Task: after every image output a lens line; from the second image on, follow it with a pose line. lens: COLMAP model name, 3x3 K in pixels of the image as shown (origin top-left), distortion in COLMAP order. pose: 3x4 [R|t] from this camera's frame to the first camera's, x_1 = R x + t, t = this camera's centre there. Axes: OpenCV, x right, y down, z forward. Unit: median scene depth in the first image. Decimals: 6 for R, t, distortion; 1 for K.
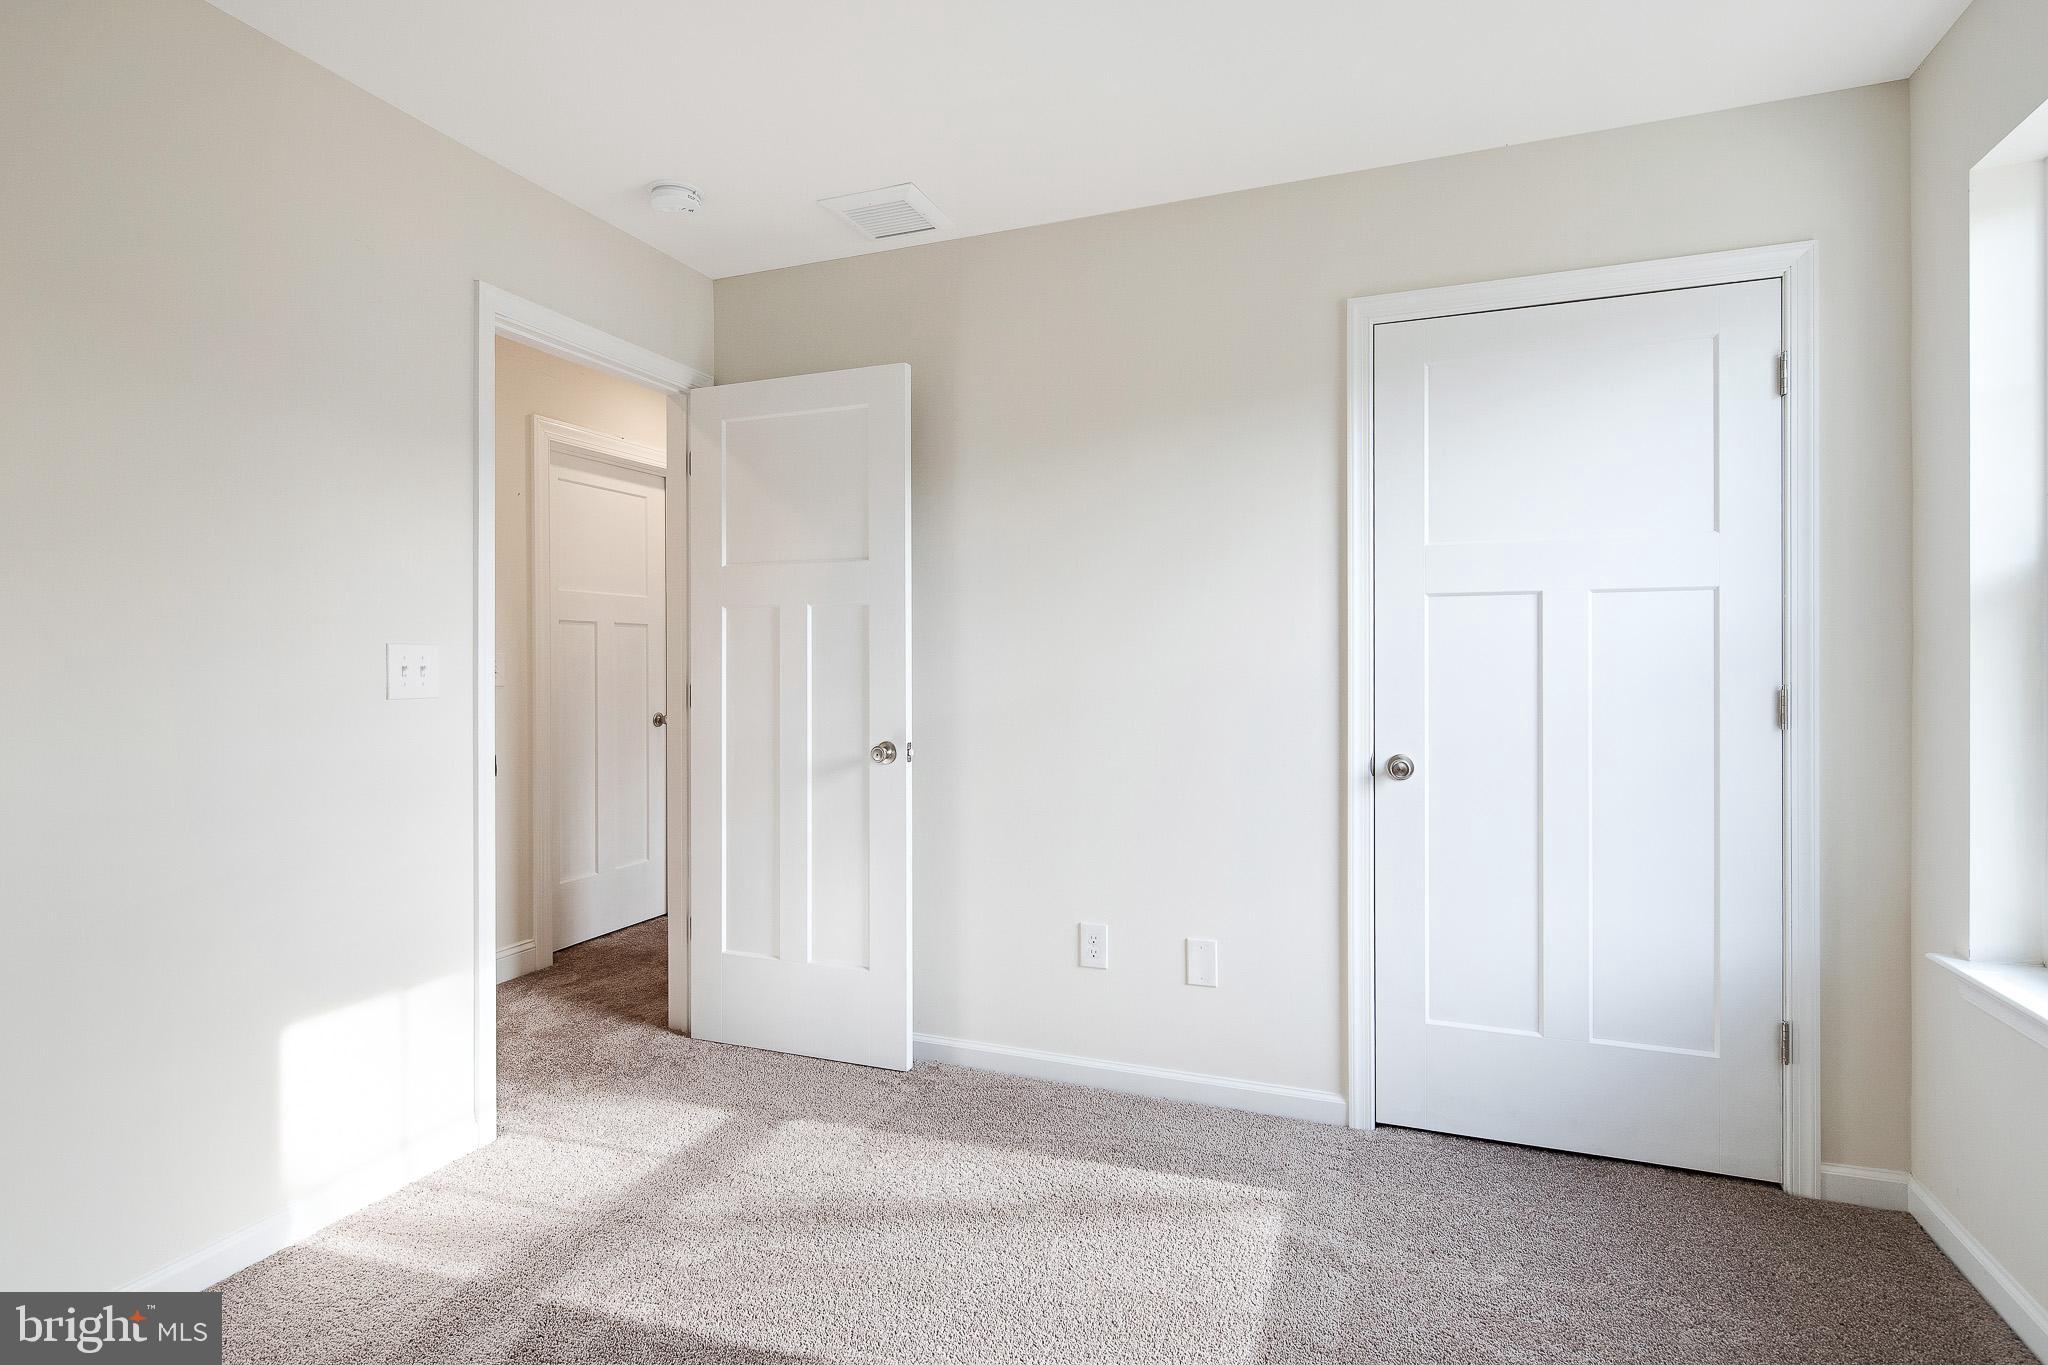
lens RADIAL K [[1005.5, 0, 1018.4], [0, 1005.5, 676.8], [0, 0, 1]] dist [0.007275, -0.005778]
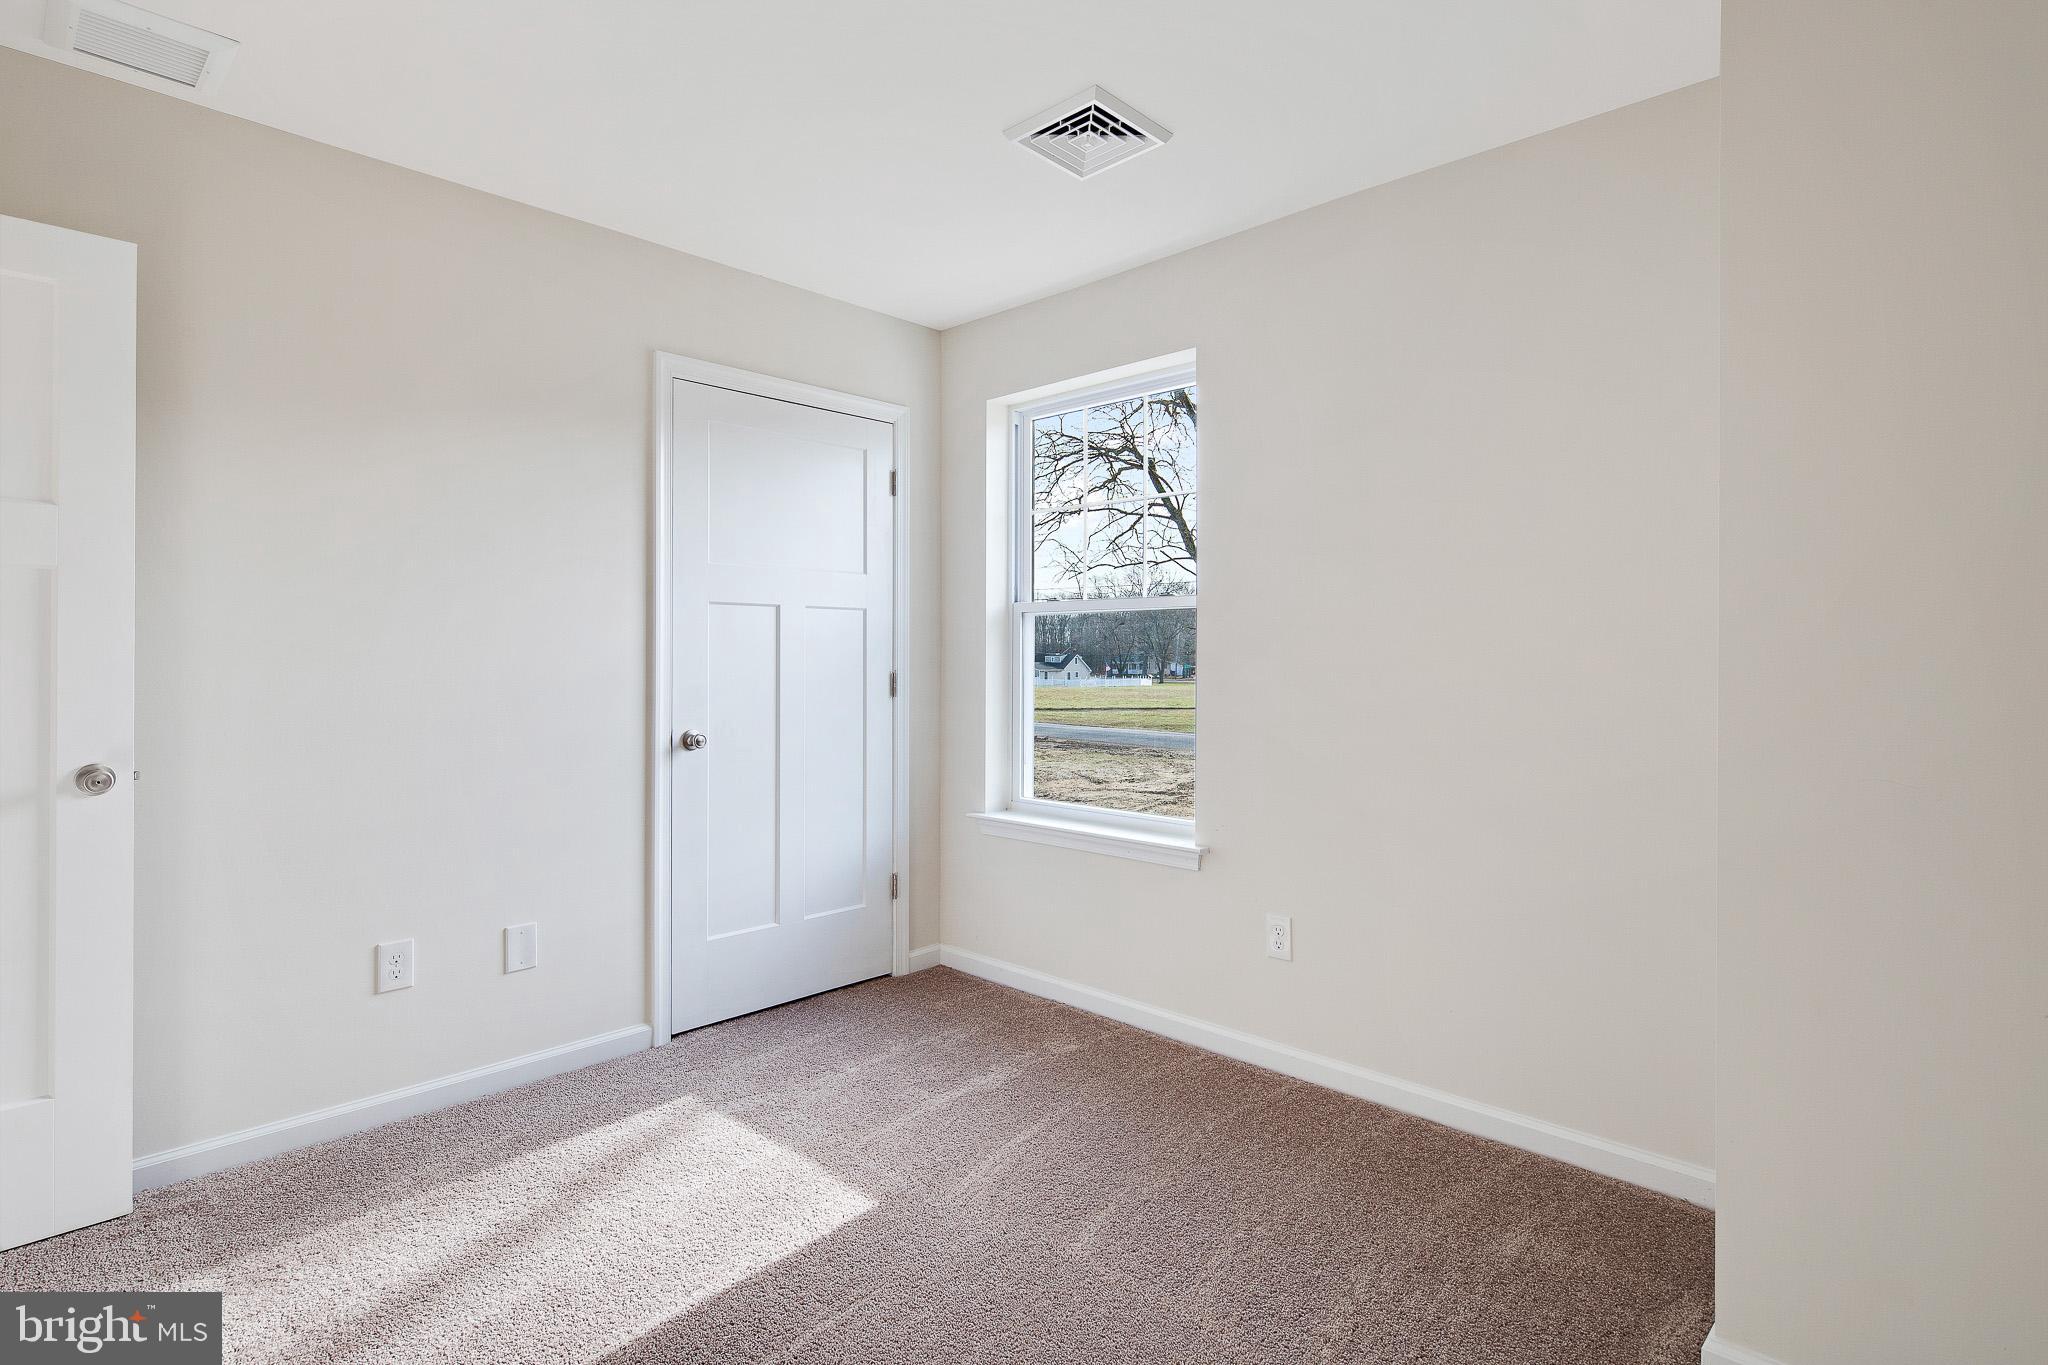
lens RADIAL K [[1005.5, 0, 1010.2], [0, 1005.5, 670.7], [0, 0, 1]] dist [0.007275, -0.005778]
pose [[0.407603, -0.012473, 0.913074, -0.585212], [0.005509, 0.999922, 0.011201, -0.007458], [-0.913143, 0.000464, 0.407640, 0.134767]]
